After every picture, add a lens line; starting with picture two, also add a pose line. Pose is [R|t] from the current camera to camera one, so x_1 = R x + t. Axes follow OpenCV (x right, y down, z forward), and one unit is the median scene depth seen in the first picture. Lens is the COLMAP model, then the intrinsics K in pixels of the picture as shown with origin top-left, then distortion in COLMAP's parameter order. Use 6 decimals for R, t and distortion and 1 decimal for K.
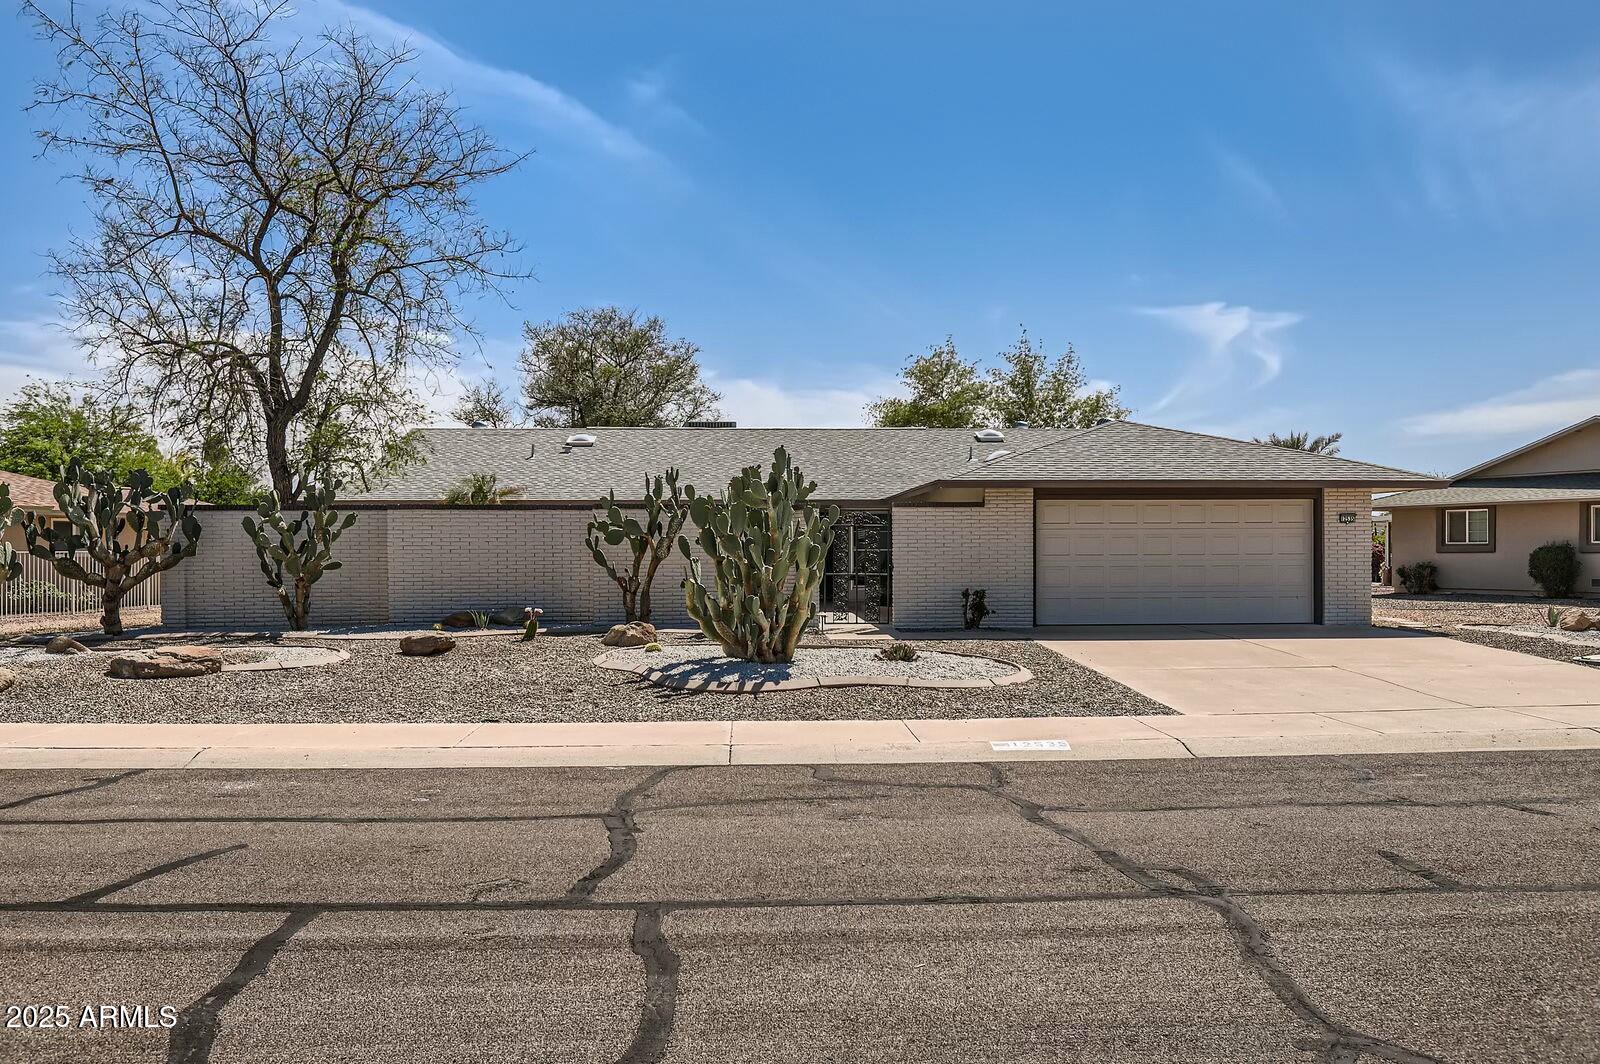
lens RADIAL K [[1275.0, 0, 800.0], [0, 1275.0, 532.0], [0, 0, 1]] dist [-0.003835, 0.003172]
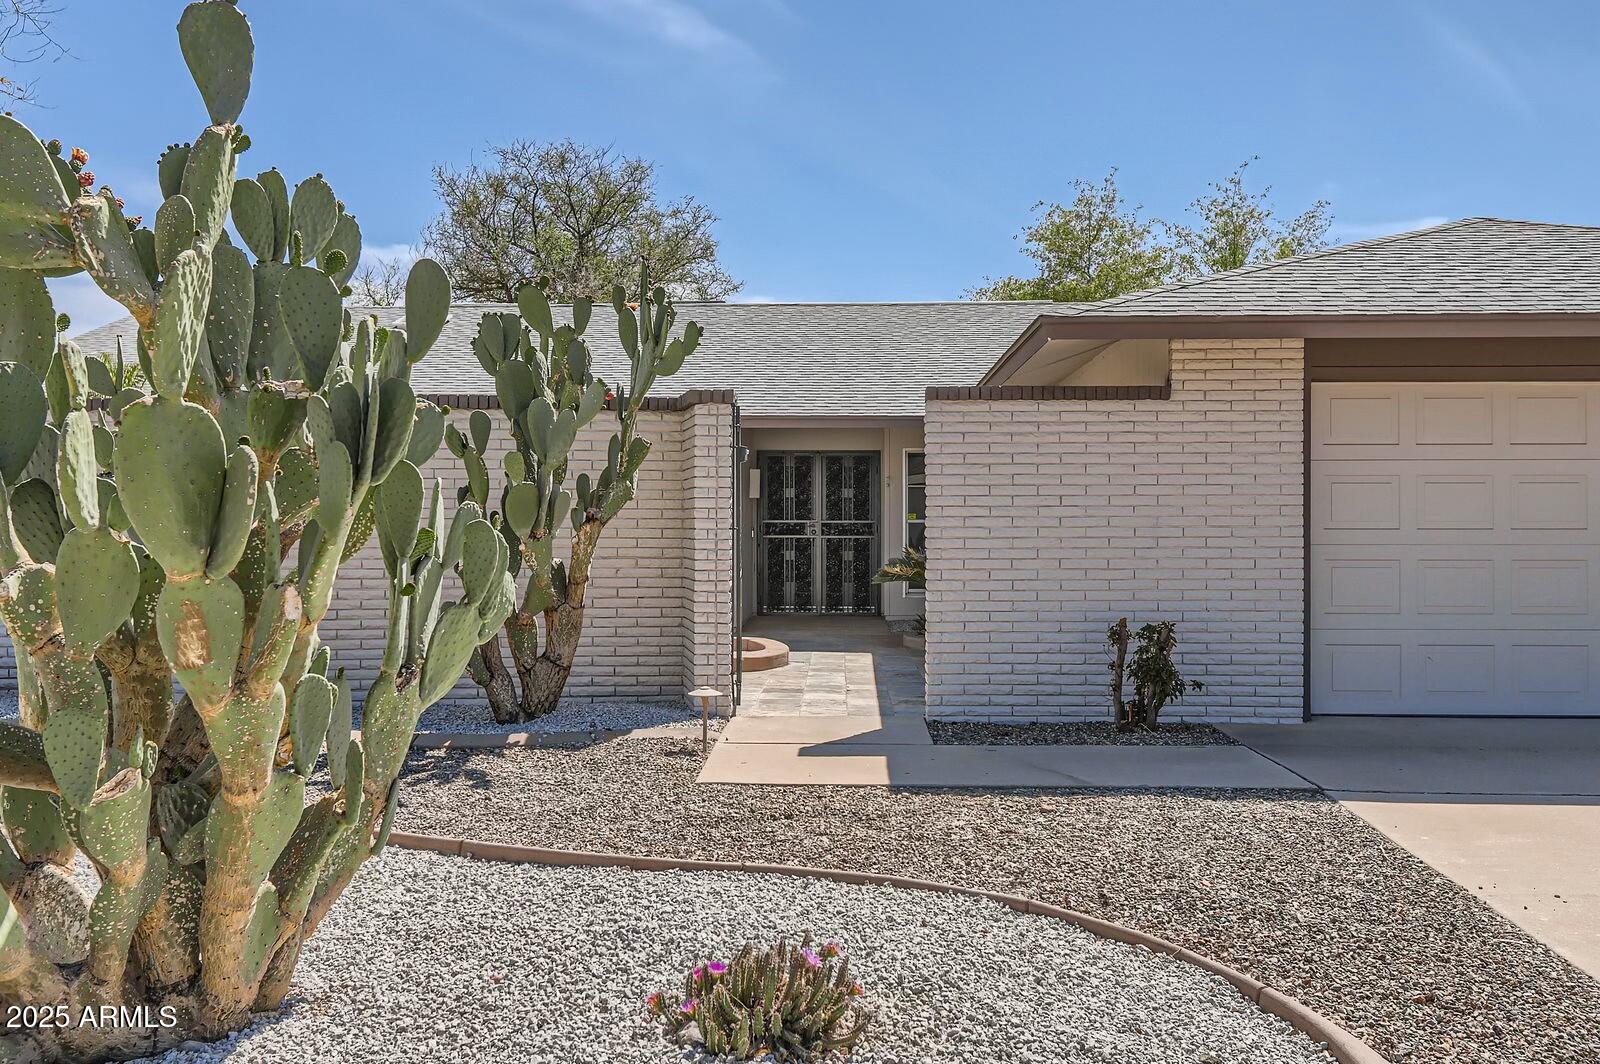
lens RADIAL K [[1527.2, 0, 800.0], [0, 1527.2, 532.0], [0, 0, 1]] dist [0.011820, 0.003841]
pose [[0.996481, 0.002123, -0.083794, 0.071008], [-0.000691, 0.999853, 0.017125, 0.011112], [0.083818, -0.017007, 0.996336, 0.523414]]
